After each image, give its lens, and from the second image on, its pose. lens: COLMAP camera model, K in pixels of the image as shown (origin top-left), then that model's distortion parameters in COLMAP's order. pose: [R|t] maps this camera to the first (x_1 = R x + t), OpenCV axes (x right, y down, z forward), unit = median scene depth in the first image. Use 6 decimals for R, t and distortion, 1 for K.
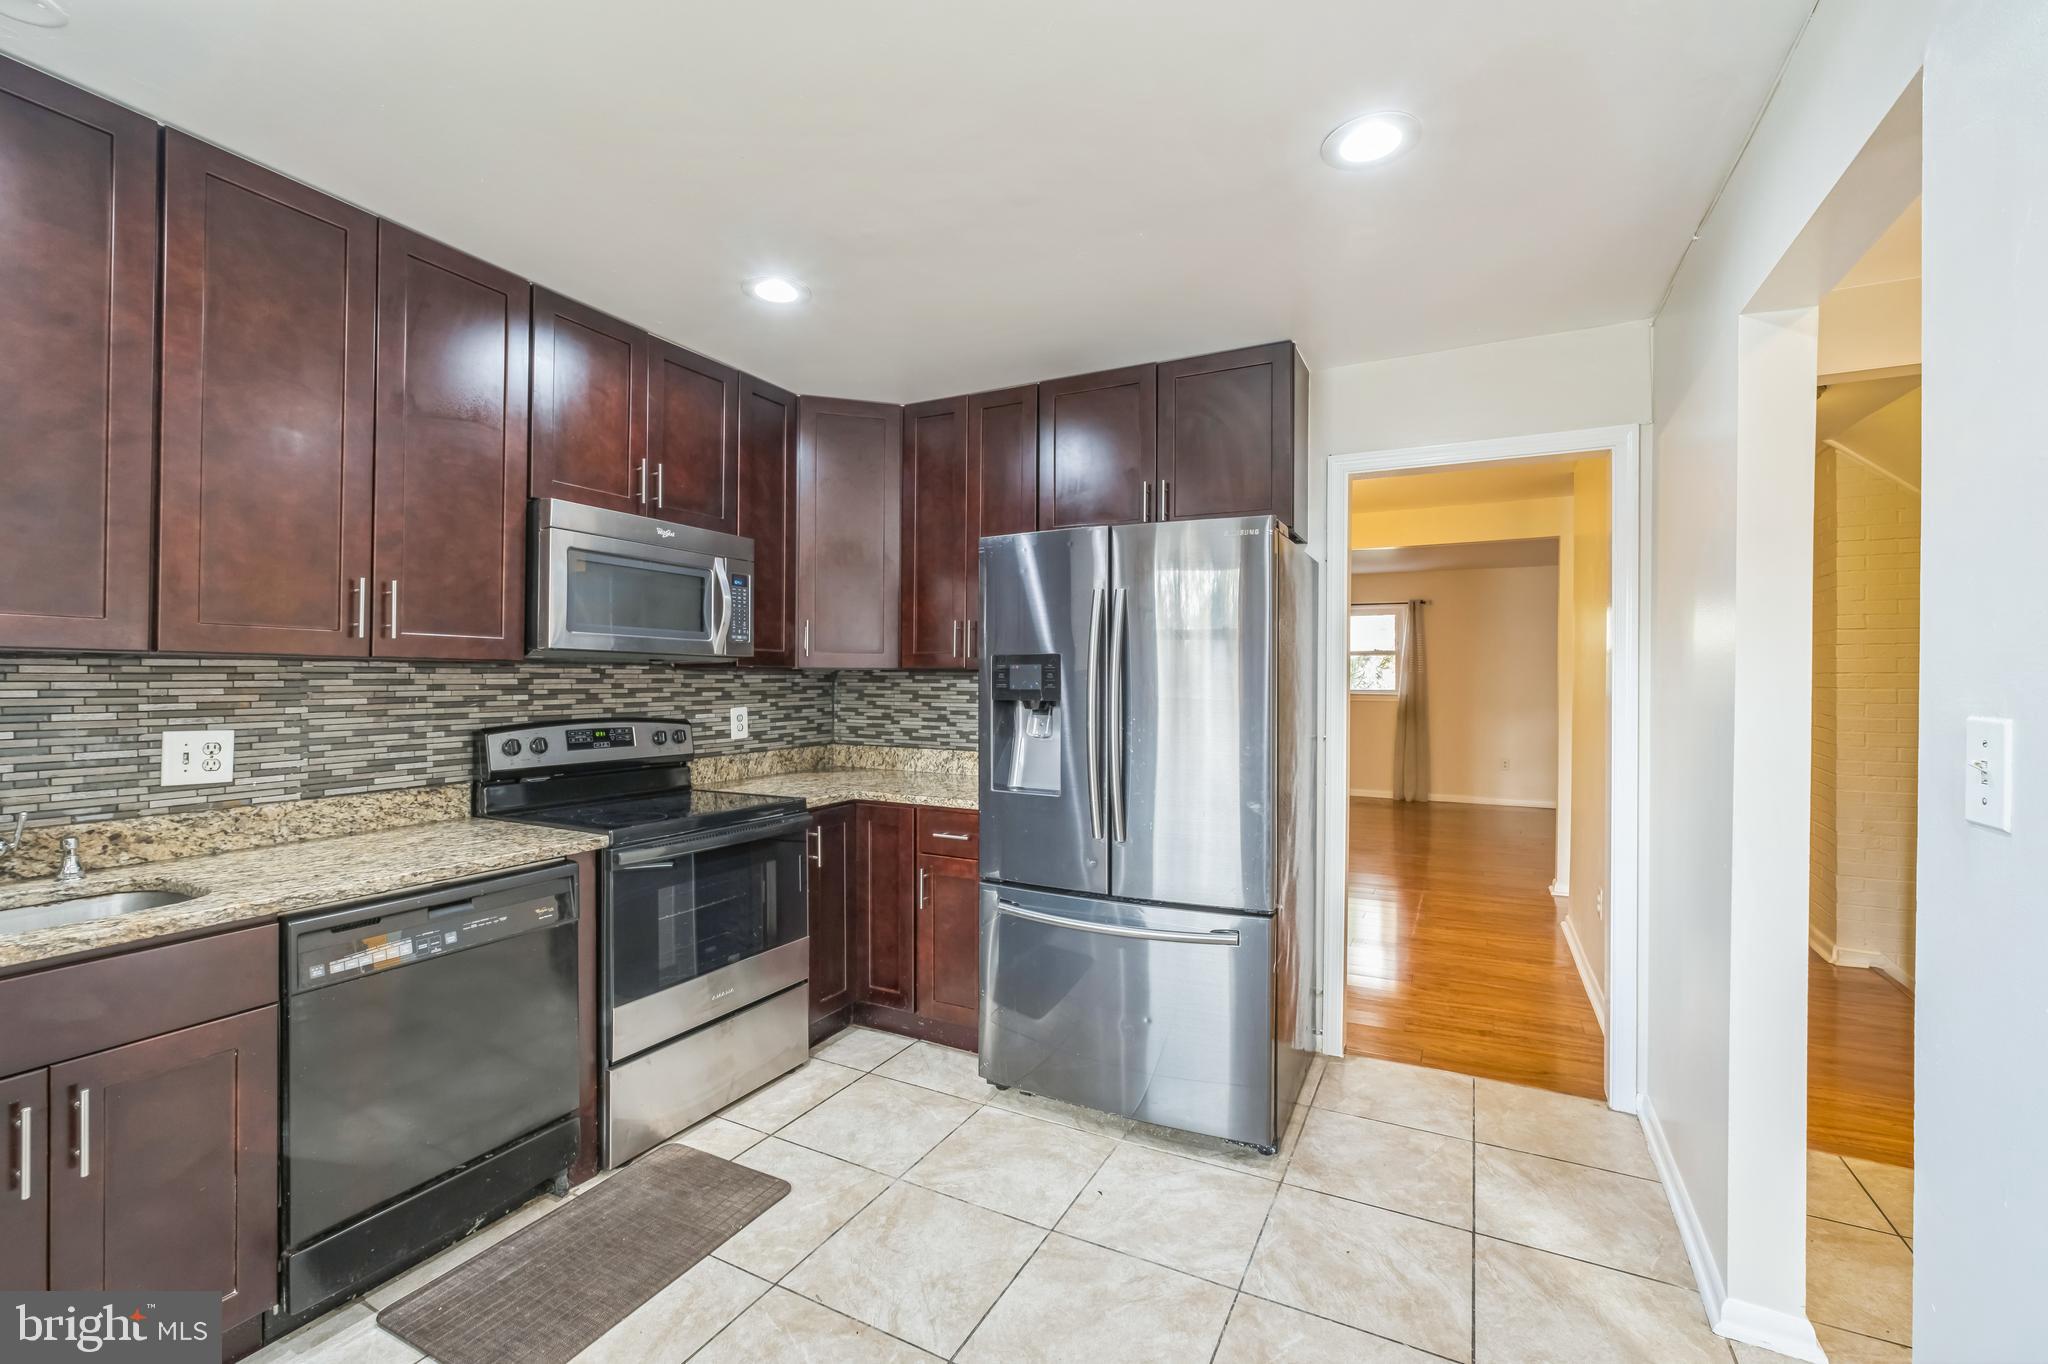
lens RADIAL K [[865.8, 0, 1024.1], [0, 865.8, 674.6], [0, 0, 1]] dist [0.000075, 0.000280]
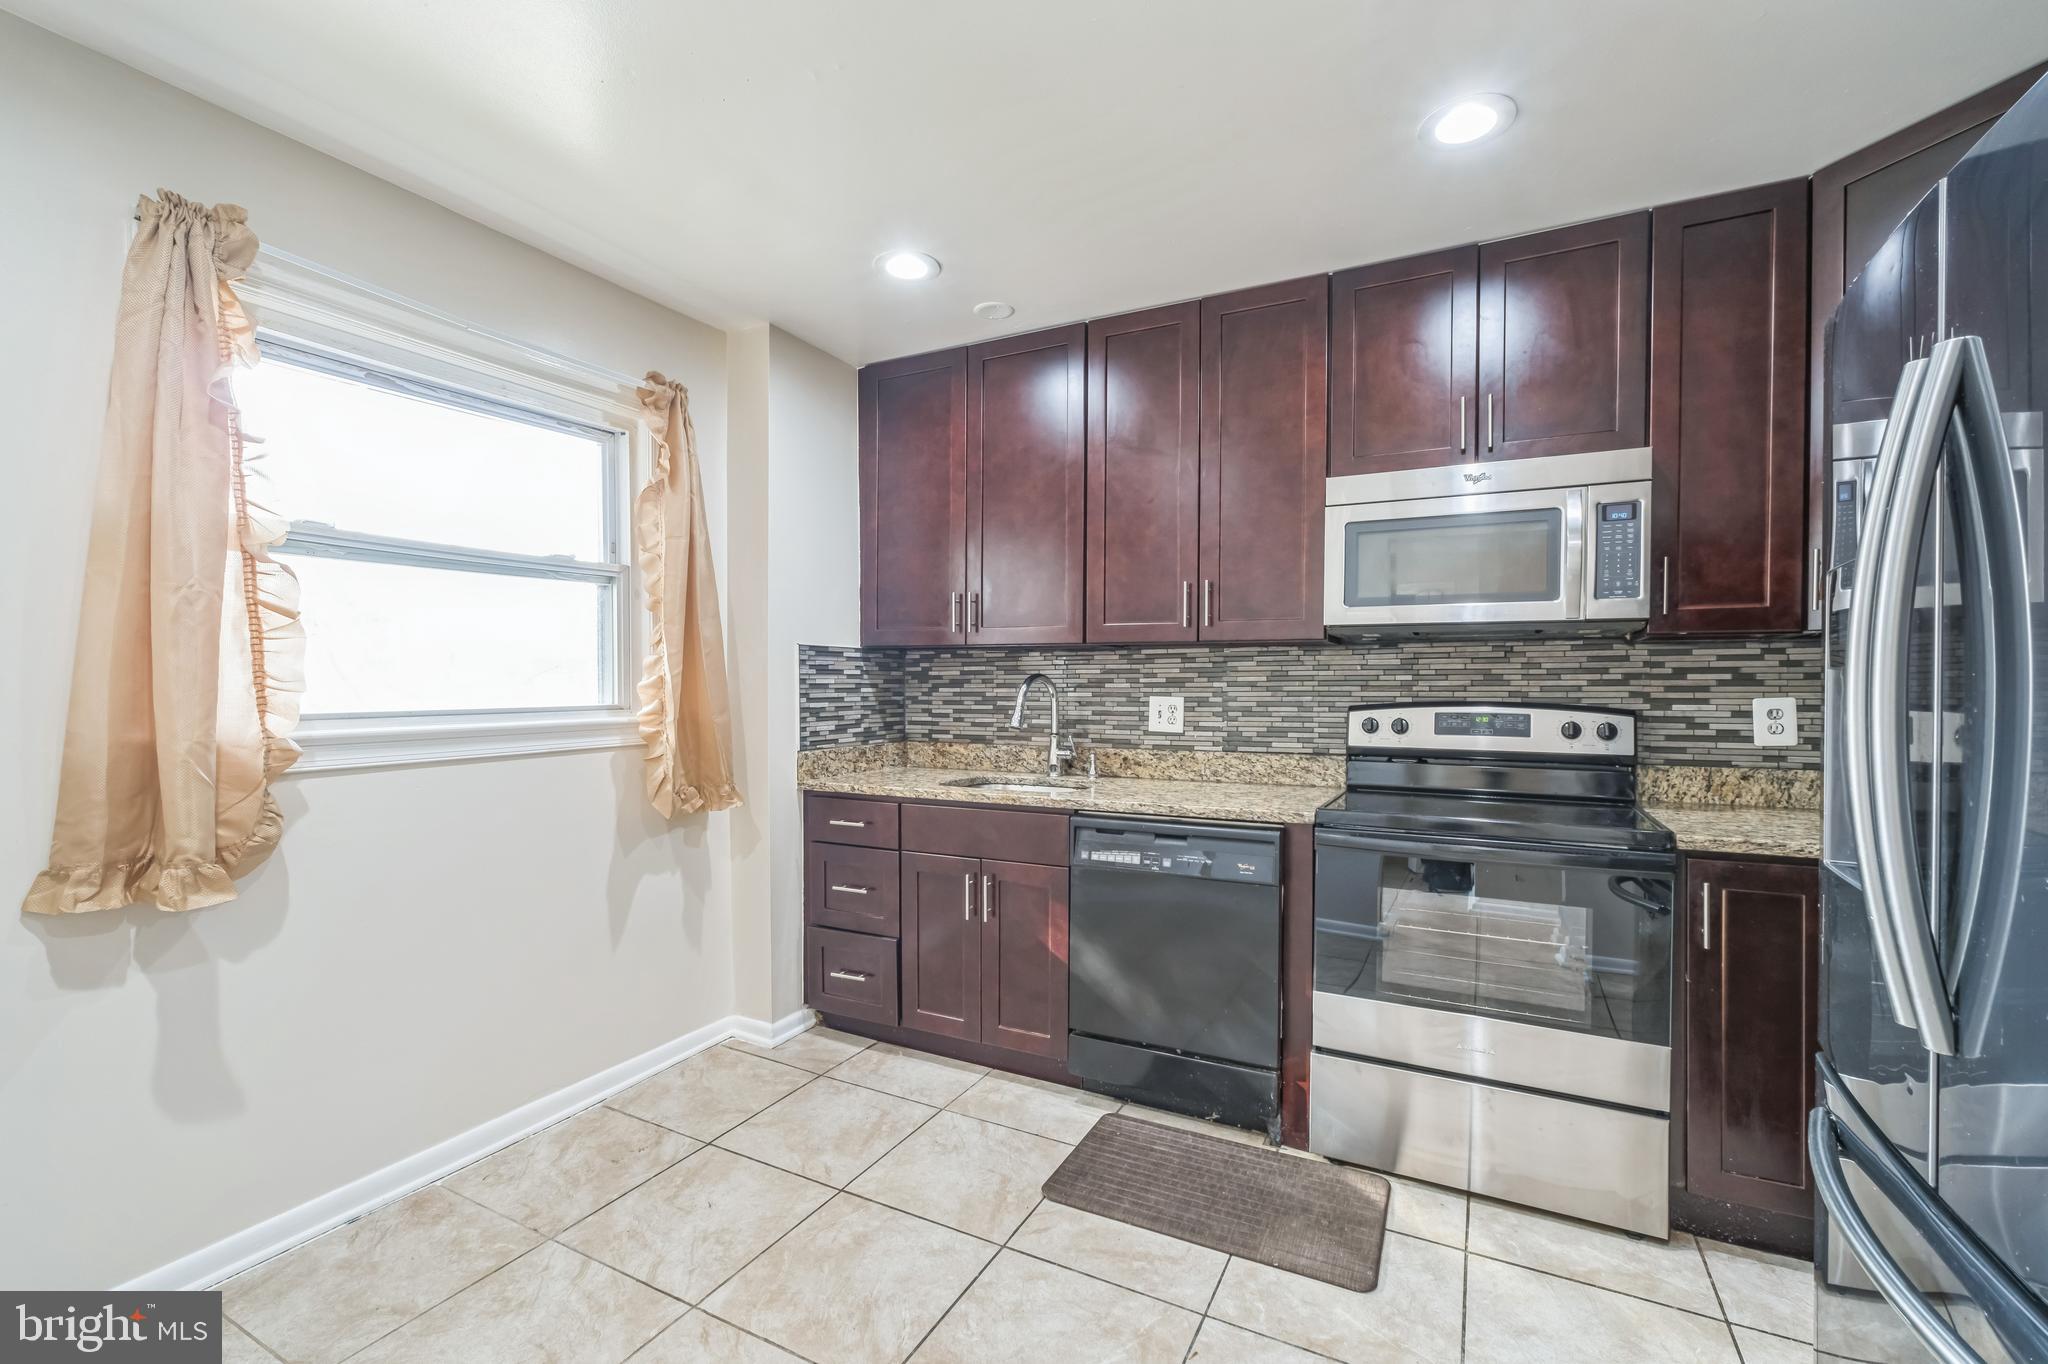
lens RADIAL K [[881.6, 0, 1027.1], [0, 881.6, 693.9], [0, 0, 1]] dist [-0.002033, 0.000008]
pose [[-0.002589, 0.006779, -0.999974, 0.500916], [0.004377, 0.999968, 0.006768, 0.042138], [0.999987, -0.004359, -0.002619, 0.661344]]
